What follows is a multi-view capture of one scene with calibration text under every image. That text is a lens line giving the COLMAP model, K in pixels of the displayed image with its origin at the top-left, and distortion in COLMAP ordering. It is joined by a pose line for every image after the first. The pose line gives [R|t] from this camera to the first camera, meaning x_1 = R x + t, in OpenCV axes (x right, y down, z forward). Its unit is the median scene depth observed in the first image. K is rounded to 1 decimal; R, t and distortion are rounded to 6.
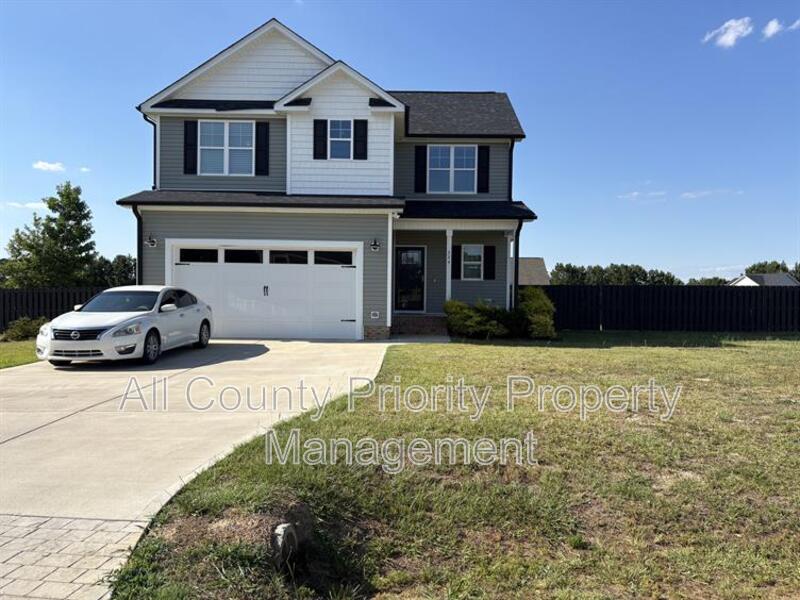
lens RADIAL K [[608.4, 0, 397.7], [0, 608.4, 298.9], [0, 0, 1]] dist [0.064383, -0.009674]
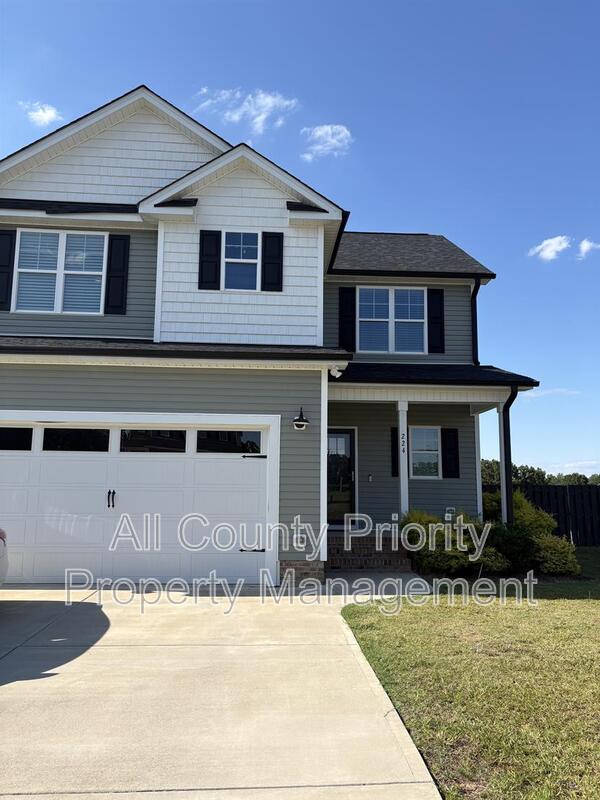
lens RADIAL K [[608.4, 0, 300.8], [0, 608.4, 400.7], [0, 0, 1]] dist [0.064383, -0.009674]
pose [[0.997681, 0.009015, 0.067468, -0.072072], [0.001303, 0.988478, -0.151357, -0.015873], [-0.068056, 0.151093, 0.986174, 0.375345]]
